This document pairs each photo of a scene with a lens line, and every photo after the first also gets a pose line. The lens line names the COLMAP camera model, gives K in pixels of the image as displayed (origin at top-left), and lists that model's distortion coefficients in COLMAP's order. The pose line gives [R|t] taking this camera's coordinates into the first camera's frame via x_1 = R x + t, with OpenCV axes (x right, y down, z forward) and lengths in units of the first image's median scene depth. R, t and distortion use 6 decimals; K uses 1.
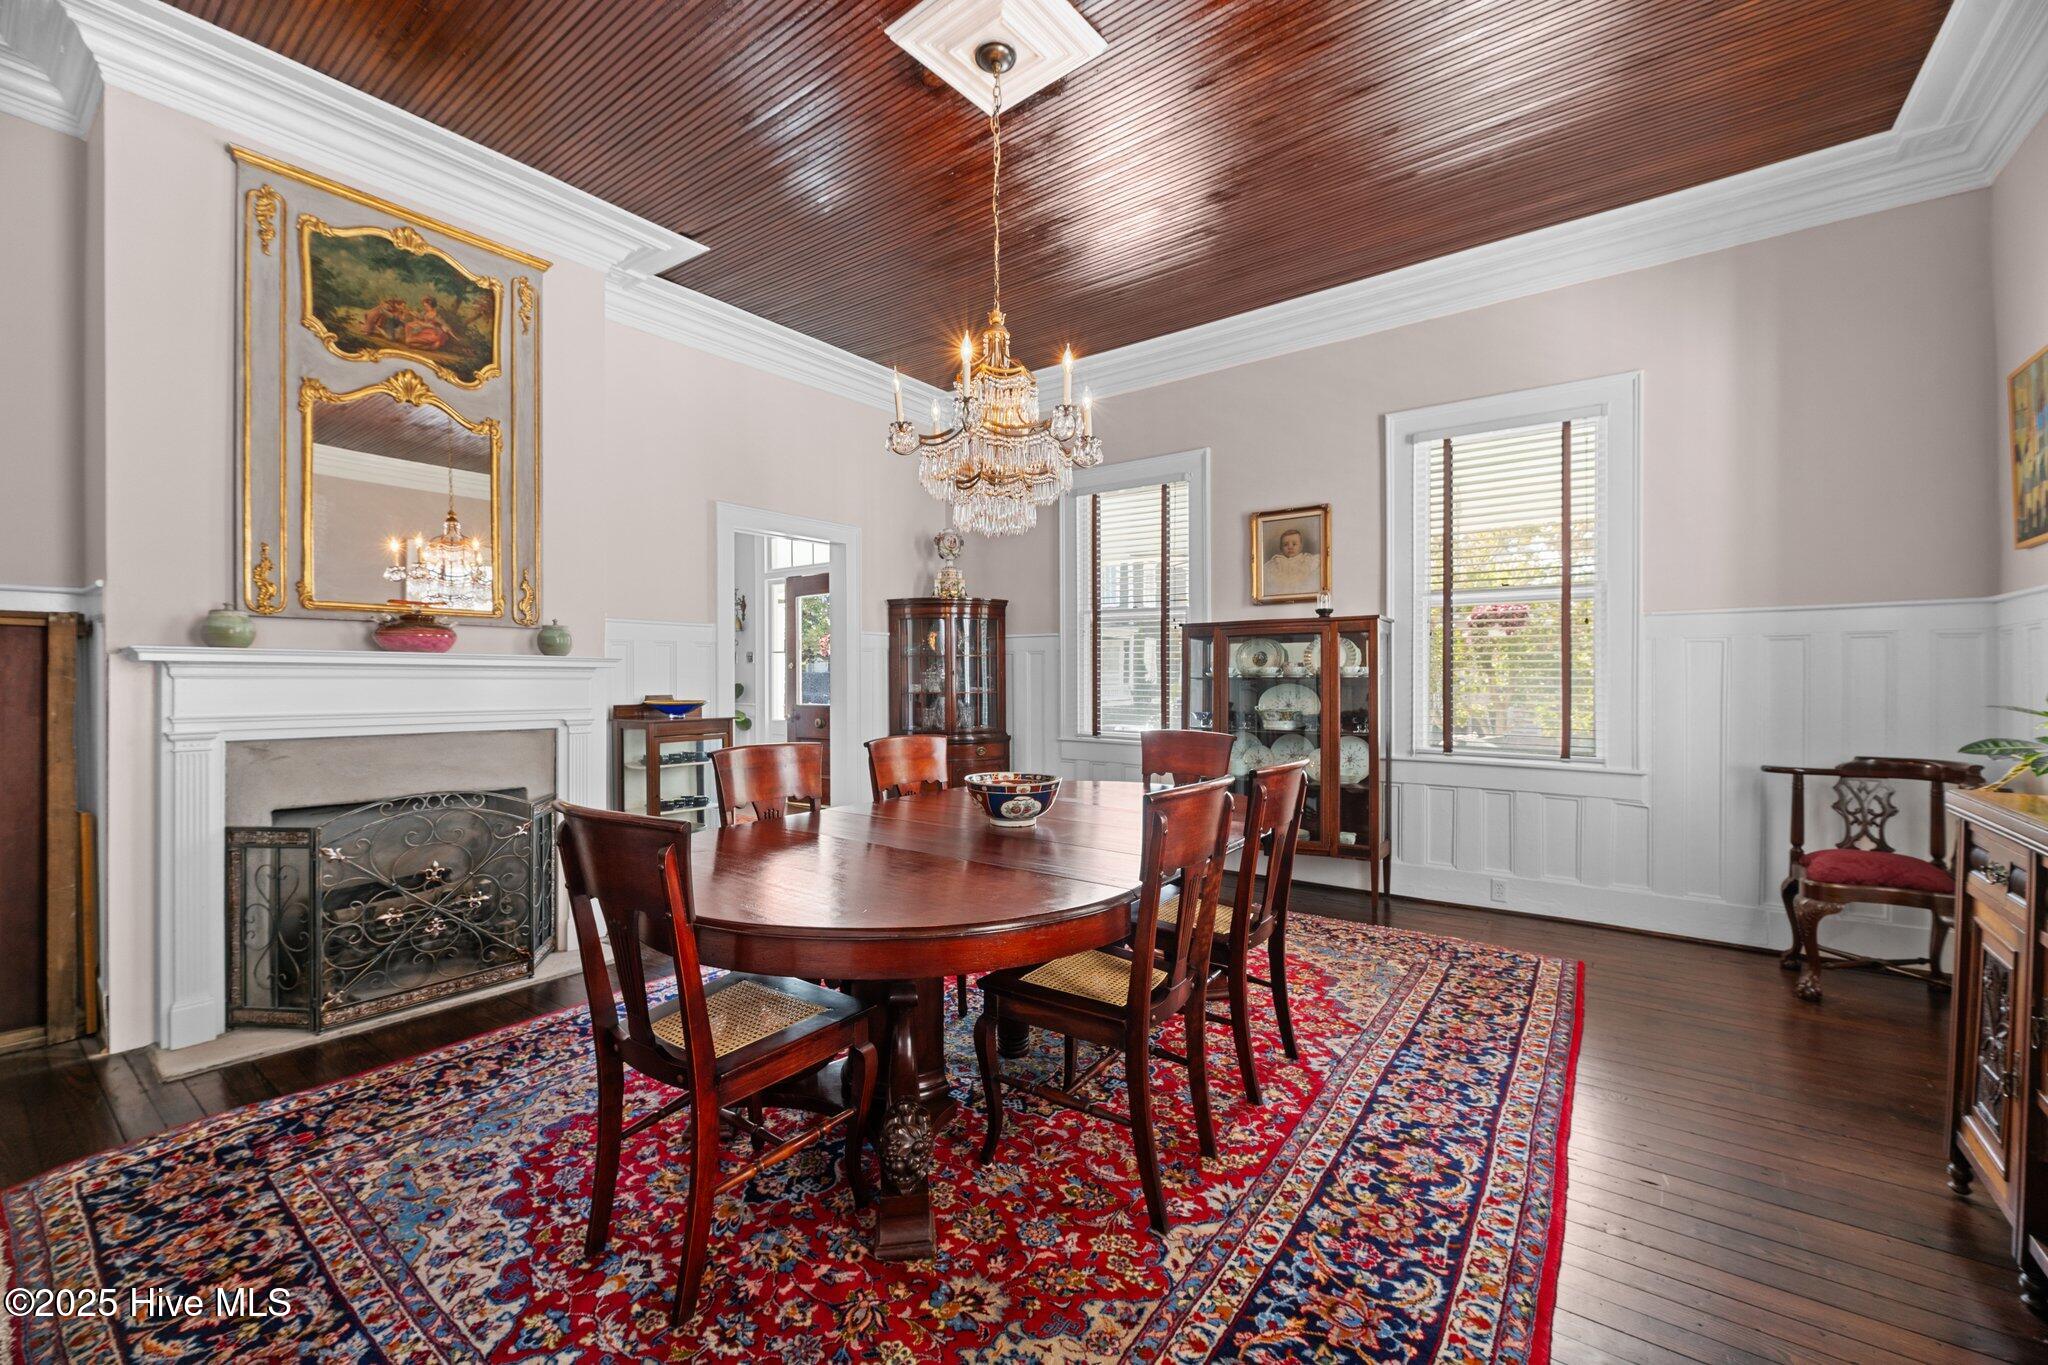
lens RADIAL K [[818.5, 0, 1029.9], [0, 818.5, 677.9], [0, 0, 1]] dist [-0.001691, -0.000347]
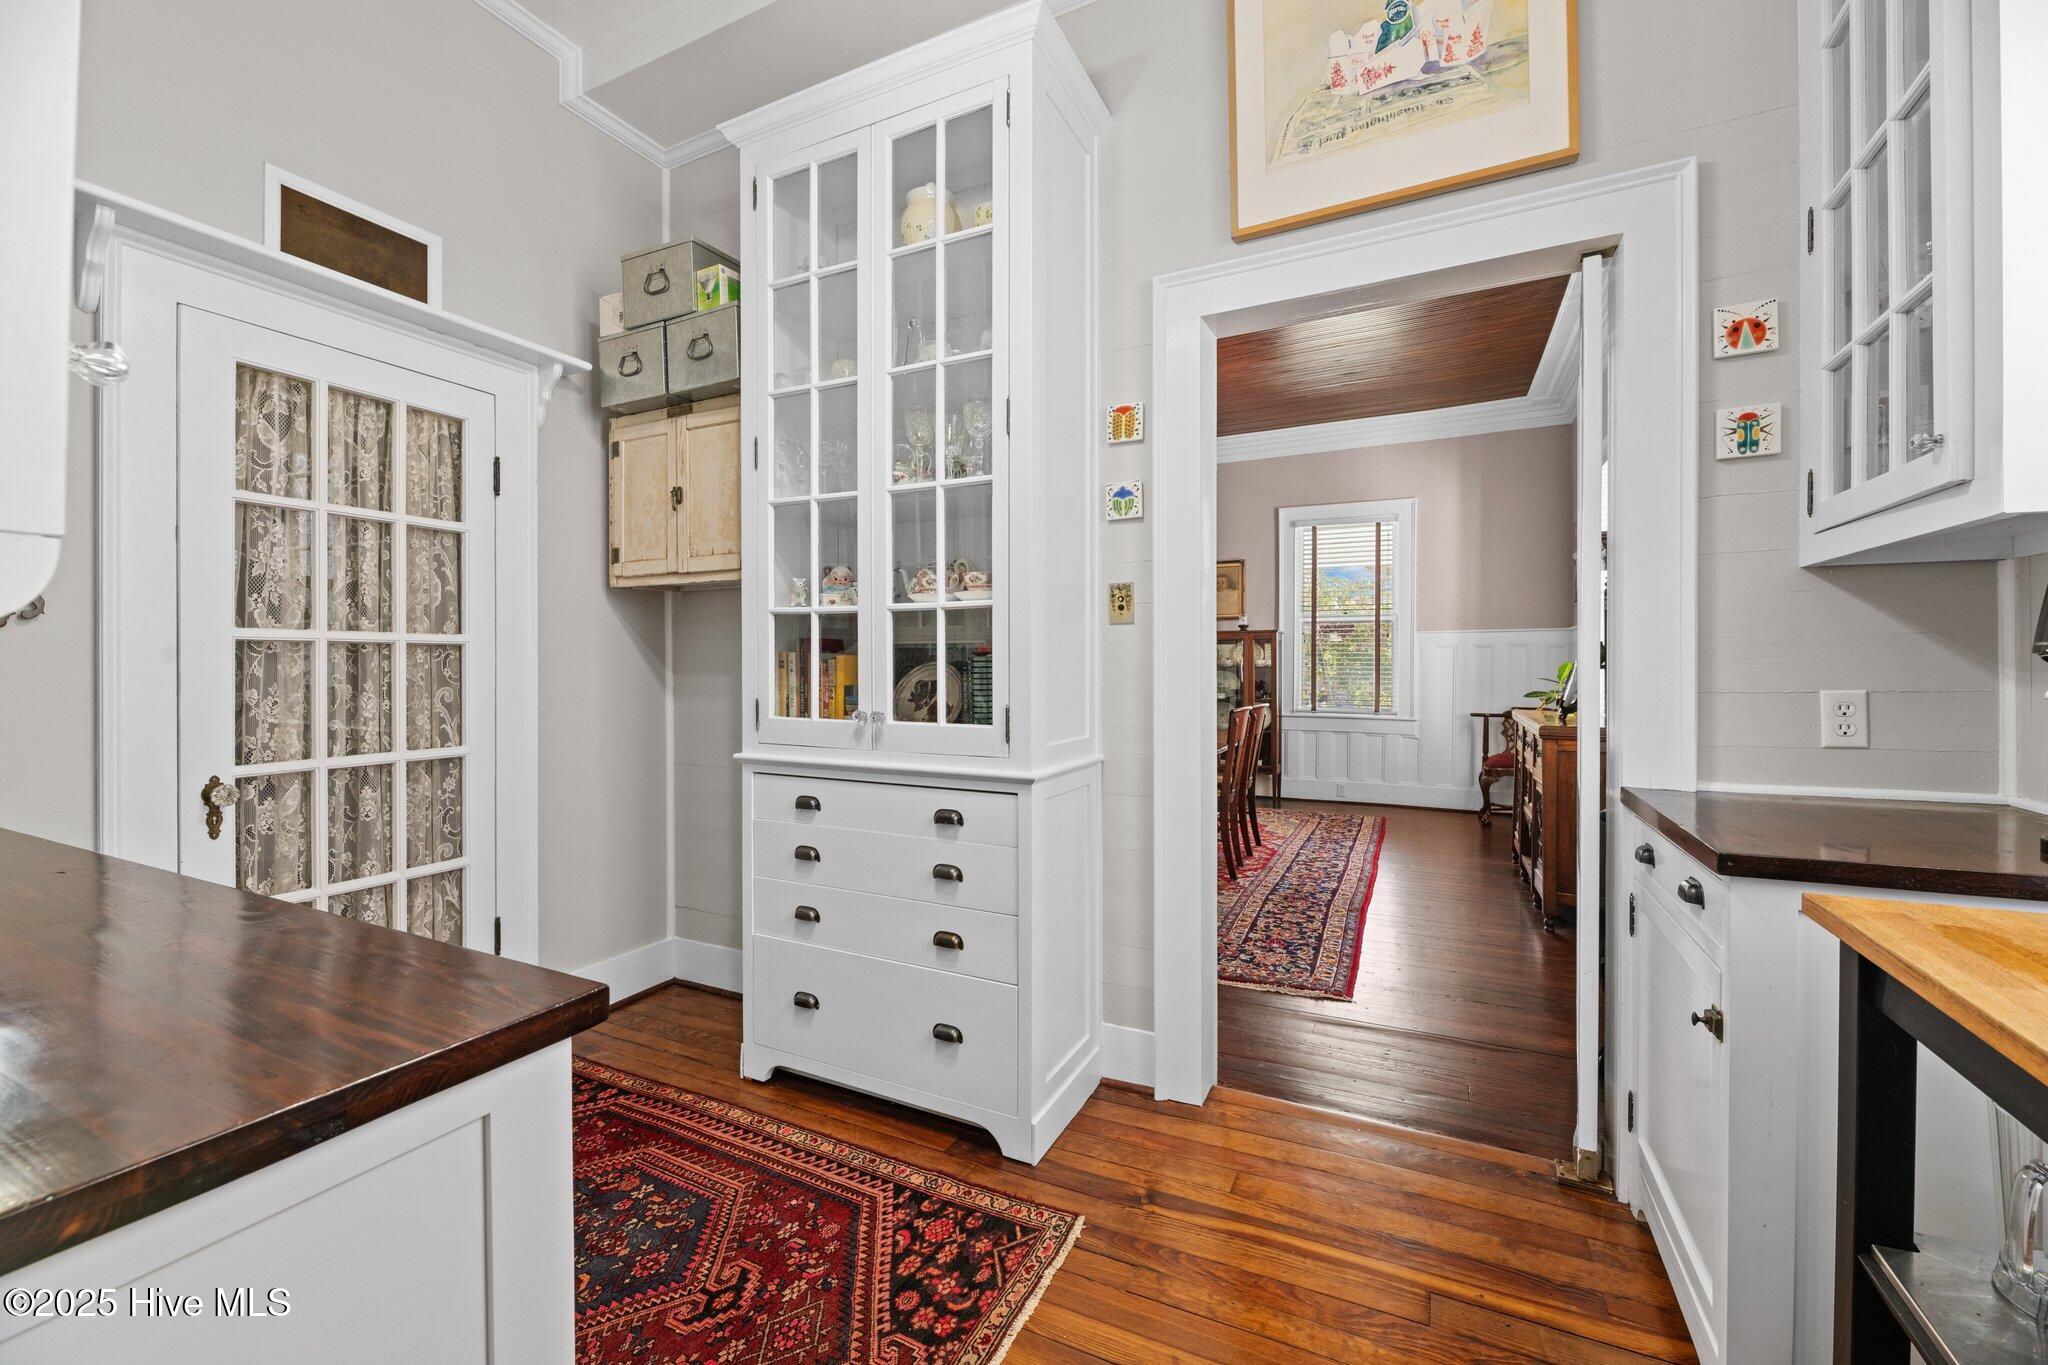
lens RADIAL K [[818.5, 0, 1022.1], [0, 818.5, 673.7], [0, 0, 1]] dist [-0.001691, -0.000347]
pose [[0.985309, 0.003650, 0.170740, -0.396220], [-0.004556, 0.999978, 0.004915, 0.008695], [-0.170718, -0.005621, 0.985304, -0.601124]]
